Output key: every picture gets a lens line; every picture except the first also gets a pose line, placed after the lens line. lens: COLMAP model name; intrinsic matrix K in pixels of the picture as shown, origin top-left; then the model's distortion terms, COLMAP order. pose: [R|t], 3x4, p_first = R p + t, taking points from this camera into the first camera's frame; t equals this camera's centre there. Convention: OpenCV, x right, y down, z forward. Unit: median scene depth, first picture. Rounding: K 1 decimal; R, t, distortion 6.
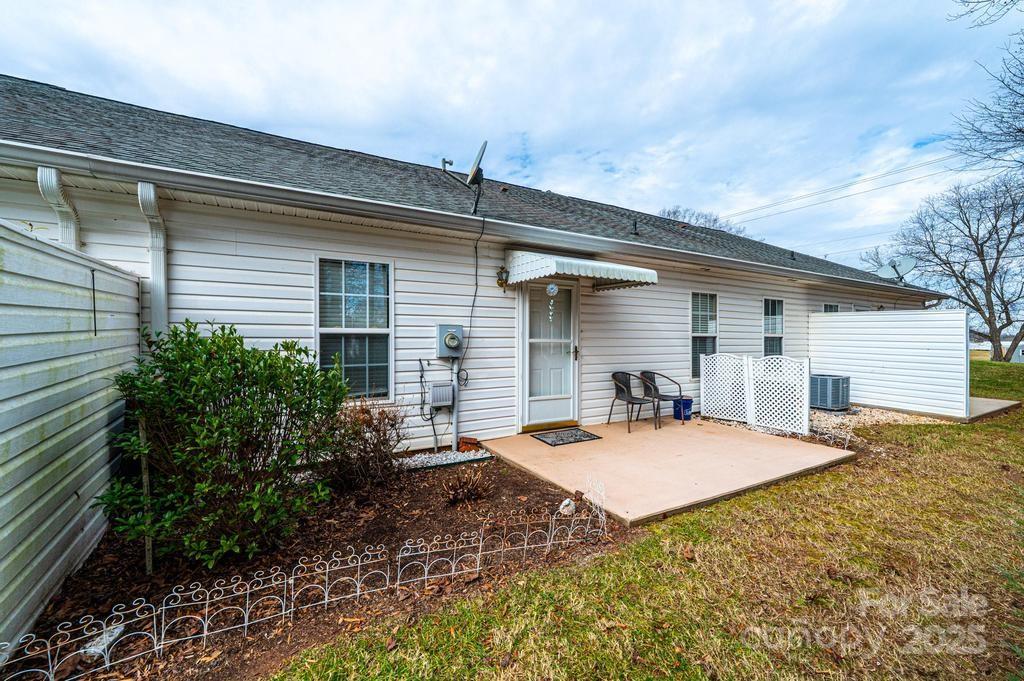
lens RADIAL K [[406.0, 0, 512.0], [0, 406.0, 340.5], [0, 0, 1]] dist [-0.000152, -0.000045]
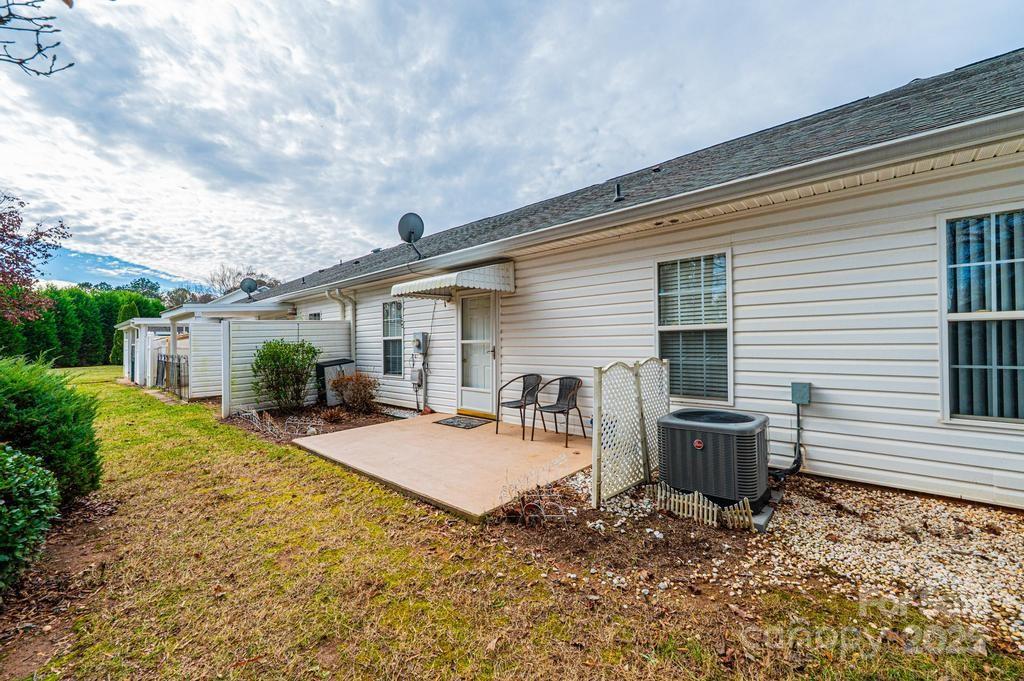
lens RADIAL K [[407.9, 0, 510.0], [0, 407.9, 335.2], [0, 0, 1]] dist [-0.001719, -0.000075]
pose [[0.303615, -0.019084, -0.952604, 1.231616], [0.021853, 0.999676, -0.013062, -0.000273], [0.952544, -0.016852, 0.303933, 0.724743]]
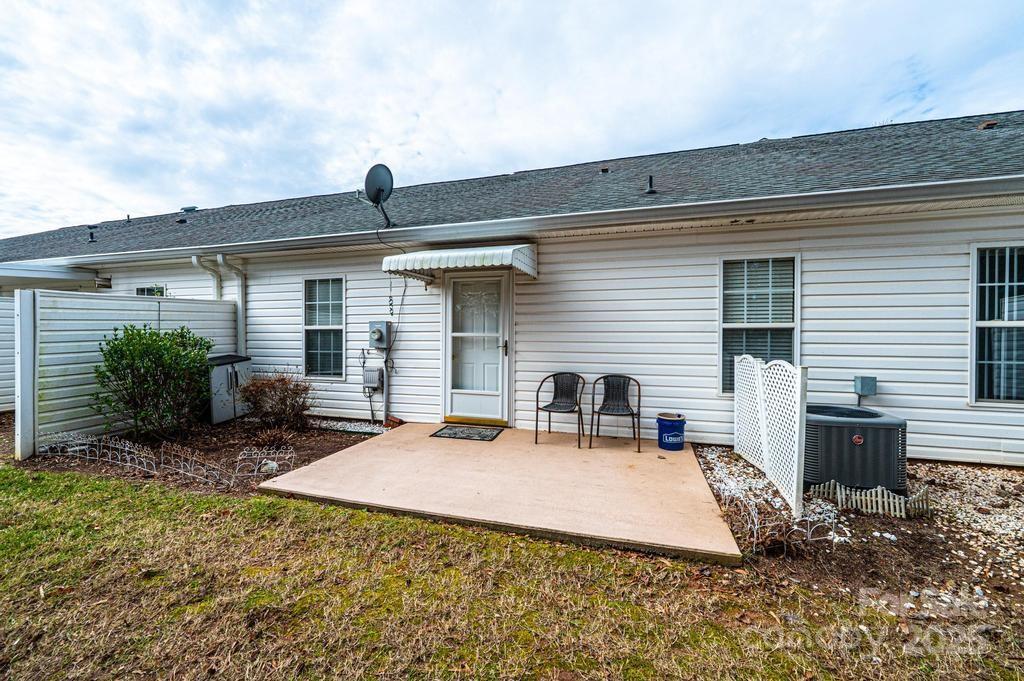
lens RADIAL K [[418.9, 0, 512.0], [0, 418.9, 340.5], [0, 0, 1]] dist [0.003307, 0.000375]
pose [[0.680102, 0.012939, -0.733003, 0.882409], [0.000651, 0.999833, 0.018253, -0.003919], [0.733117, -0.012891, 0.679980, 0.369663]]
